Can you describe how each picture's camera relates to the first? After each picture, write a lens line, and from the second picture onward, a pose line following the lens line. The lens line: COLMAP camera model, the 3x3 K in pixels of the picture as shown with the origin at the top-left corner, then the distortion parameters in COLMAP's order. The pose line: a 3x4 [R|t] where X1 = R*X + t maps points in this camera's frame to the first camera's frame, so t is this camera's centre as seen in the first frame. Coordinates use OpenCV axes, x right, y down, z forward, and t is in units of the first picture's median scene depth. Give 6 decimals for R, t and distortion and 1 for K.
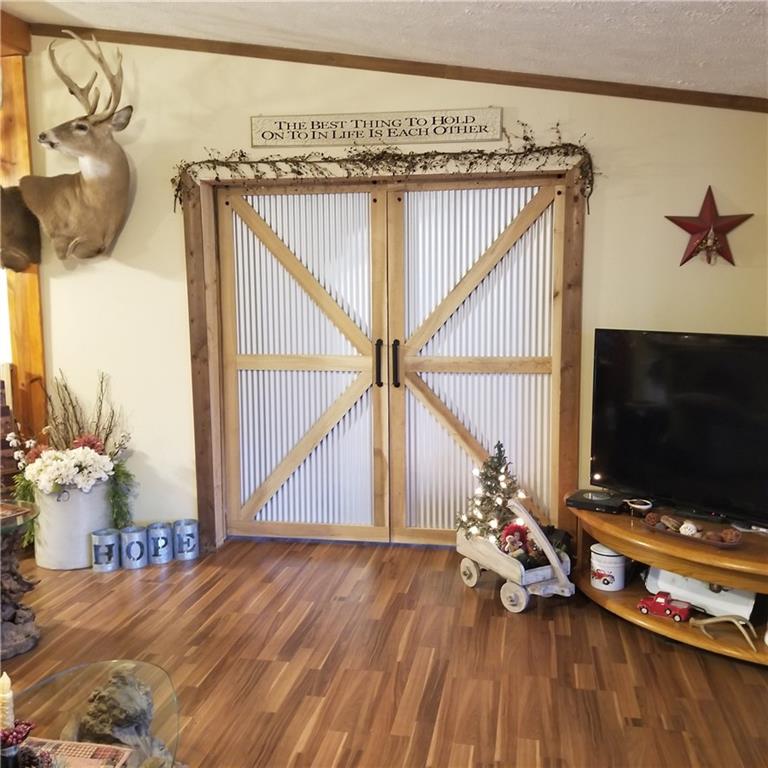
lens RADIAL K [[792.9, 0, 385.8], [0, 792.9, 378.8], [0, 0, 1]] dist [0.128356, -0.287352]
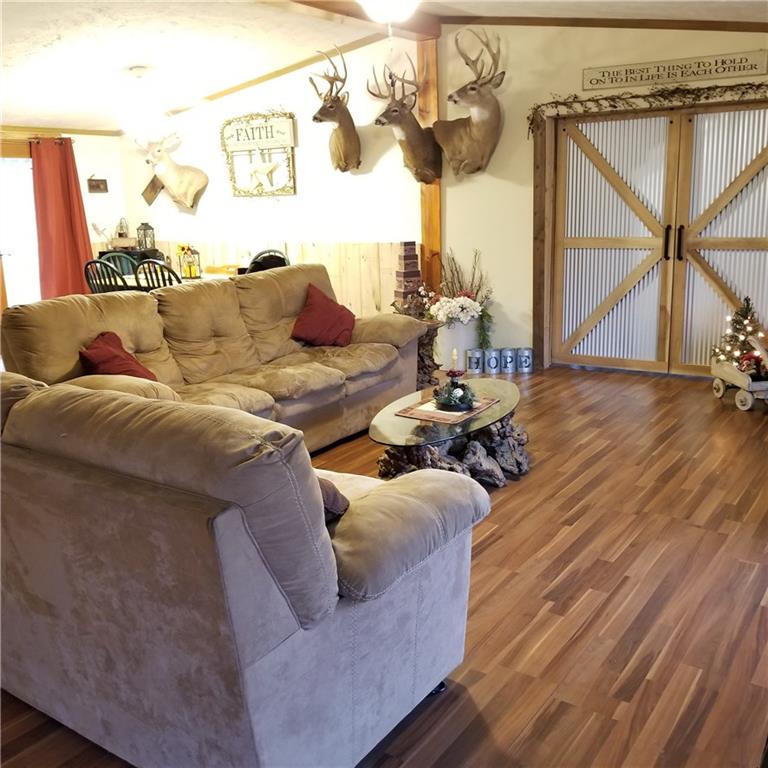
lens RADIAL K [[792.9, 0, 385.8], [0, 792.9, 378.8], [0, 0, 1]] dist [0.128356, -0.287352]
pose [[0.912889, 0.071418, -0.401912, 0.126890], [-0.023117, 0.992041, 0.123773, 0.055830], [0.407553, -0.103700, 0.907274, -0.509561]]
